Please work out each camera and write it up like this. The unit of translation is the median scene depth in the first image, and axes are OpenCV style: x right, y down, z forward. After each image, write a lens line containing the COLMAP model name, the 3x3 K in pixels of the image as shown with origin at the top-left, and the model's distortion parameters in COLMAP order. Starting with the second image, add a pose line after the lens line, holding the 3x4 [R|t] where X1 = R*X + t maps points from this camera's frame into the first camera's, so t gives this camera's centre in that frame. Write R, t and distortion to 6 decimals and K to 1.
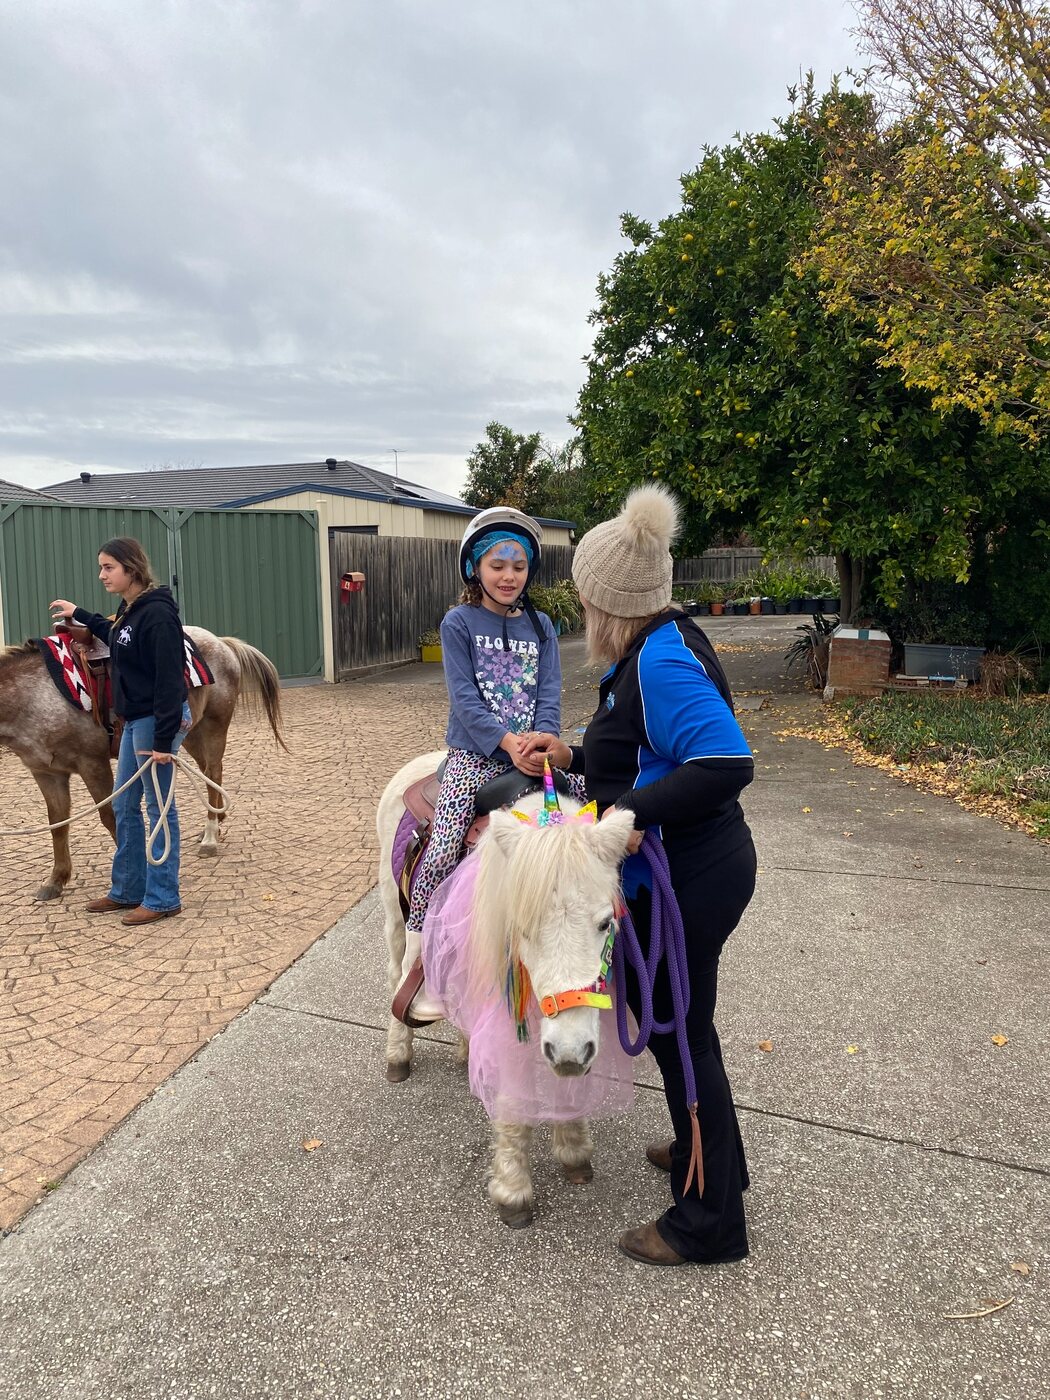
lens RADIAL K [[1049.4, 0, 531.8], [0, 1049.4, 697.5], [0, 0, 1]] dist [0.004594, -0.007012]
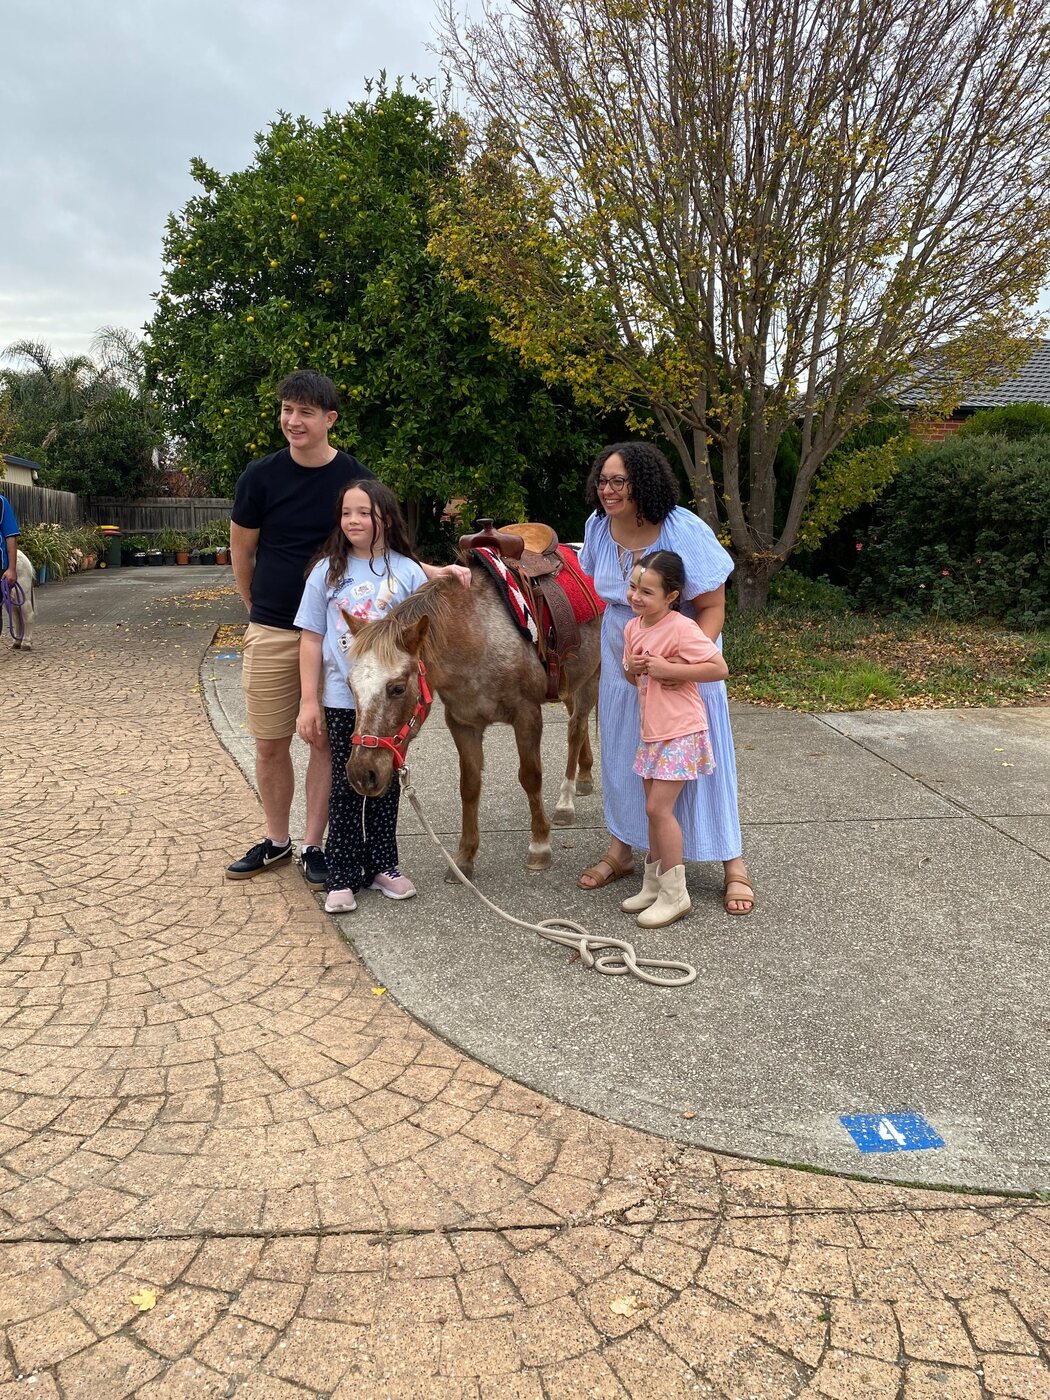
lens RADIAL K [[1049.4, 0, 516.8], [0, 1049.4, 681.3], [0, 0, 1]] dist [0.004594, -0.007012]
pose [[0.852394, -0.055461, 0.519950, -0.239140], [0.043205, 0.998429, 0.035668, 0.030205], [-0.521111, -0.007938, 0.853452, -0.049202]]
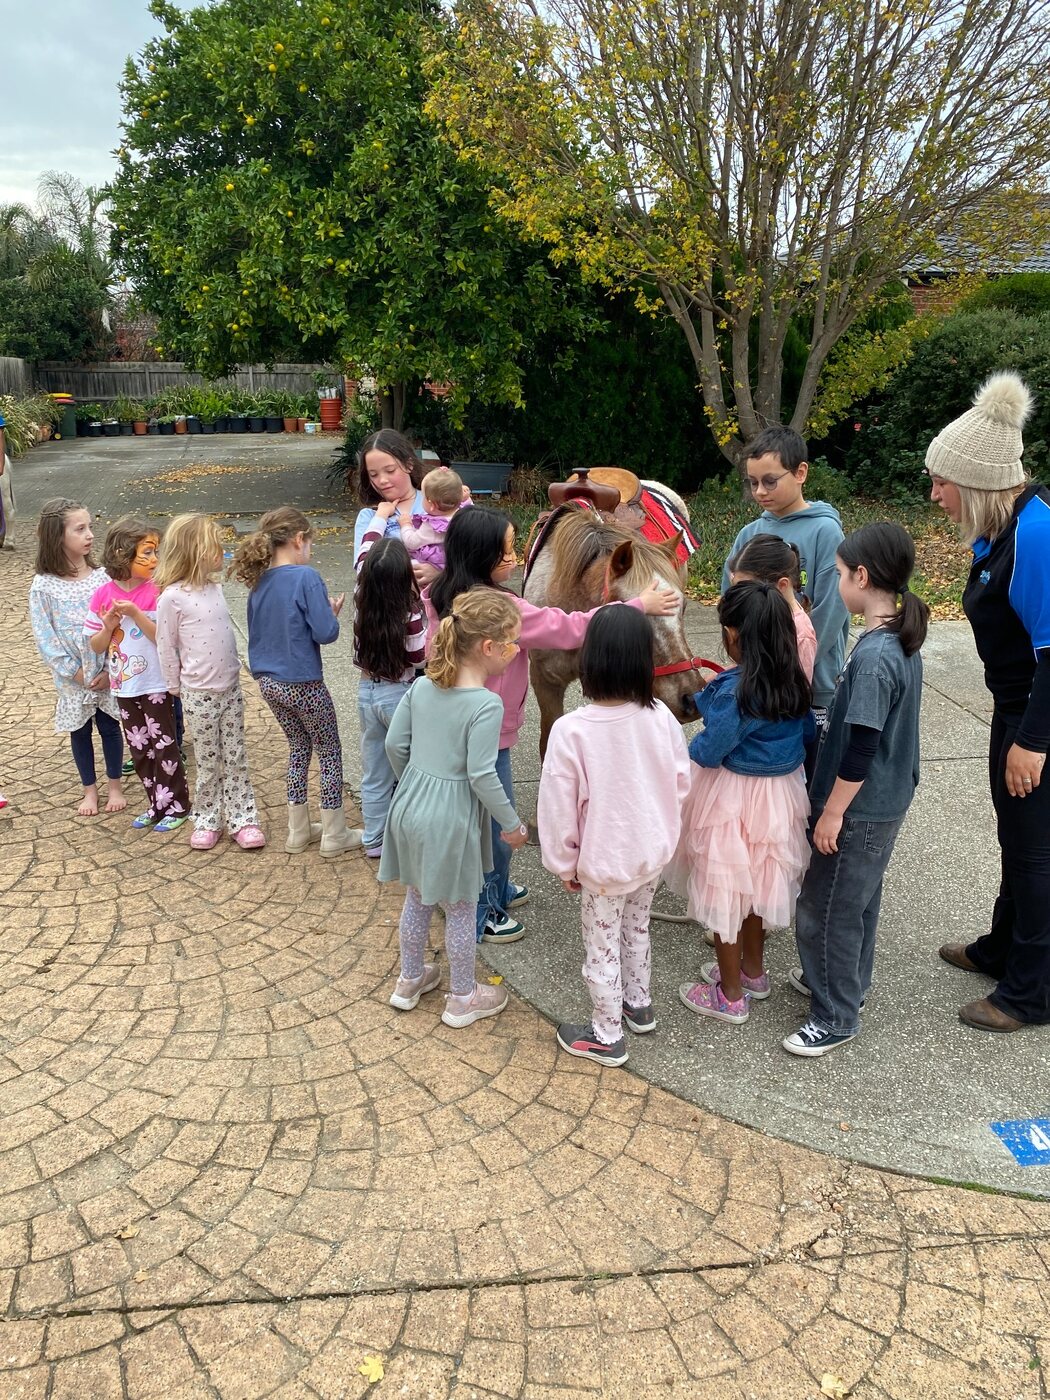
lens RADIAL K [[1049.4, 0, 514.0], [0, 1049.4, 691.8], [0, 0, 1]] dist [0.004594, -0.007012]
pose [[0.832401, -0.138567, 0.536570, -0.265681], [0.049029, 0.982852, 0.177758, -0.005260], [-0.552001, -0.121658, 0.824921, -0.013439]]
